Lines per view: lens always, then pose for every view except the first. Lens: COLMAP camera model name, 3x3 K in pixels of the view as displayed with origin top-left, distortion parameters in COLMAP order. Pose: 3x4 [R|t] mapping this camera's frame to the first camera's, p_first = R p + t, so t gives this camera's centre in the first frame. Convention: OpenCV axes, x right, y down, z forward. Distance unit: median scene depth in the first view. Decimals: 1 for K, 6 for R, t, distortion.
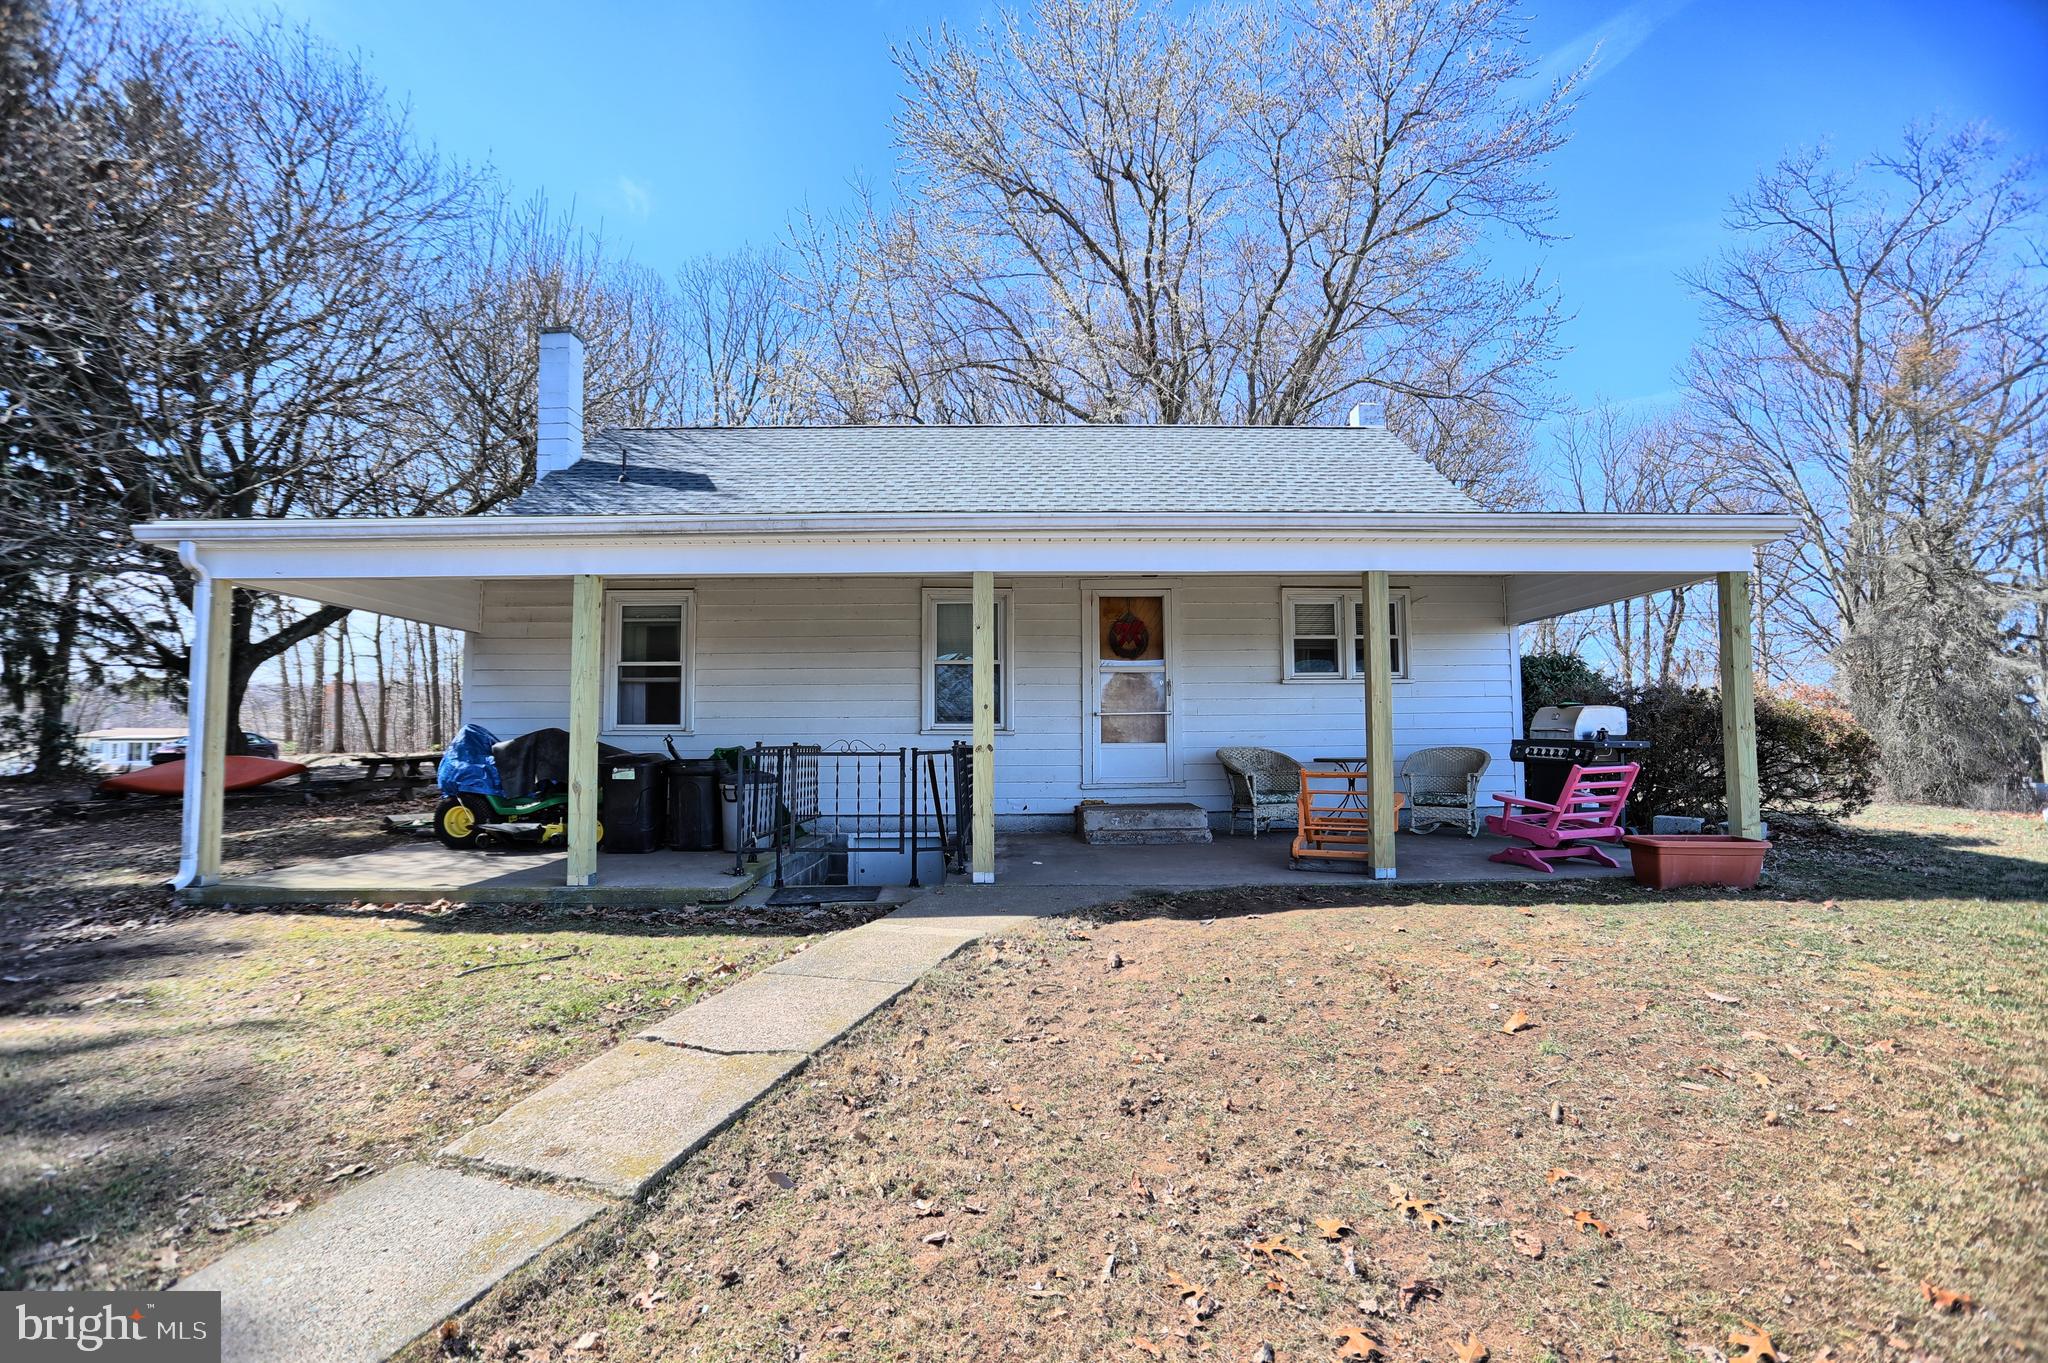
lens RADIAL K [[971.1, 0, 1022.5], [0, 971.1, 713.5], [0, 0, 1]] dist [-0.065743, 0.021224]
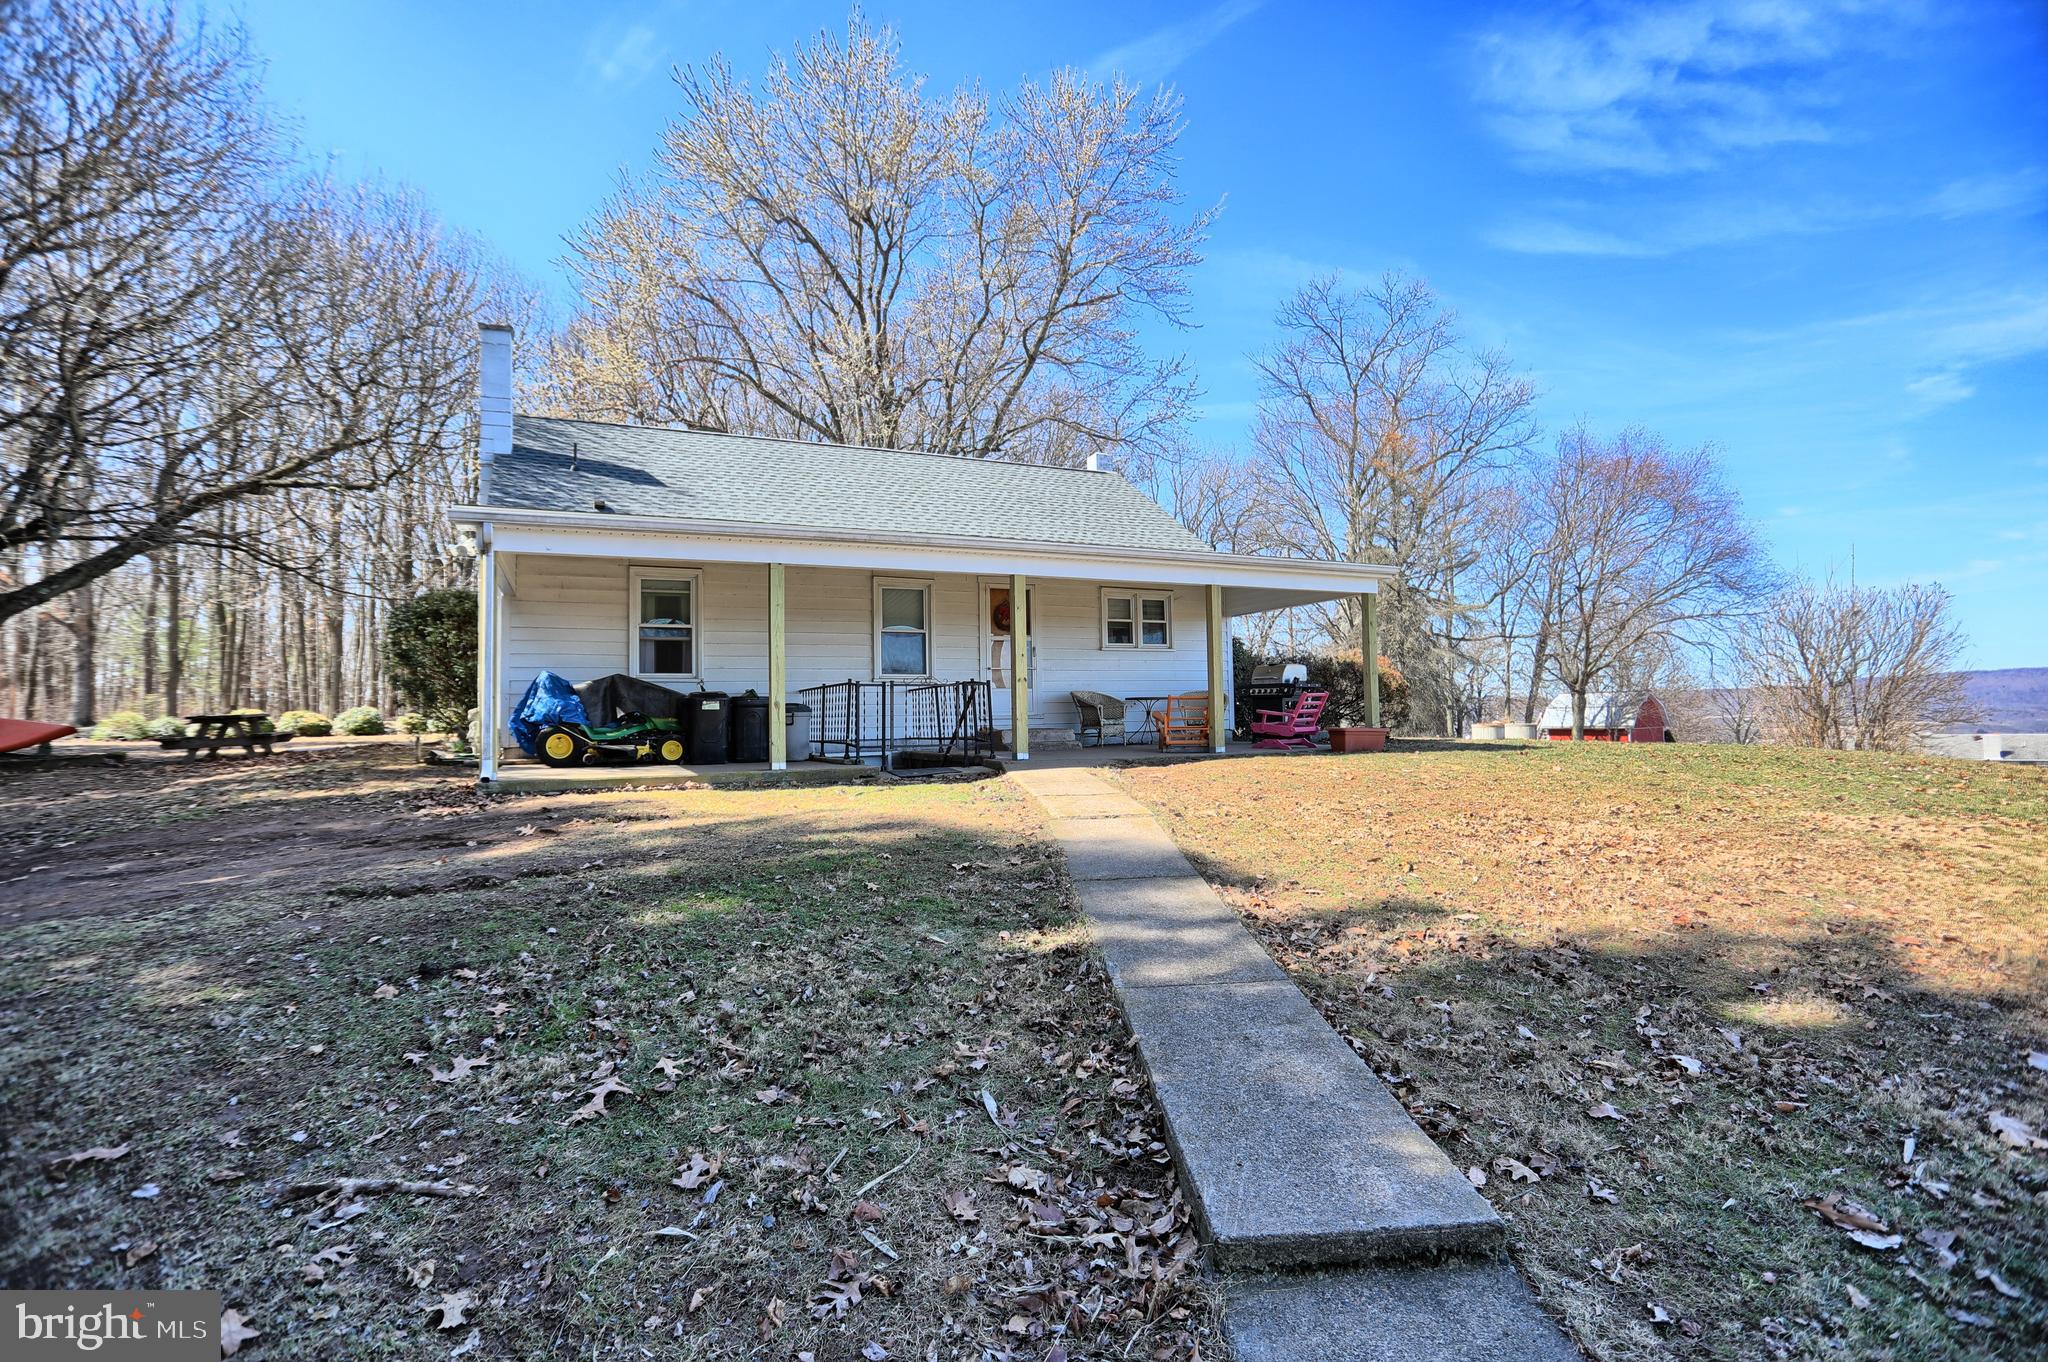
lens RADIAL K [[971.1, 0, 1022.5], [0, 971.1, 713.0], [0, 0, 1]] dist [-0.065743, 0.021224]
pose [[0.911467, -0.007355, 0.411308, -0.472817], [0.000422, 0.999856, 0.016945, 0.041388], [-0.411374, -0.015271, 0.911339, -0.345654]]
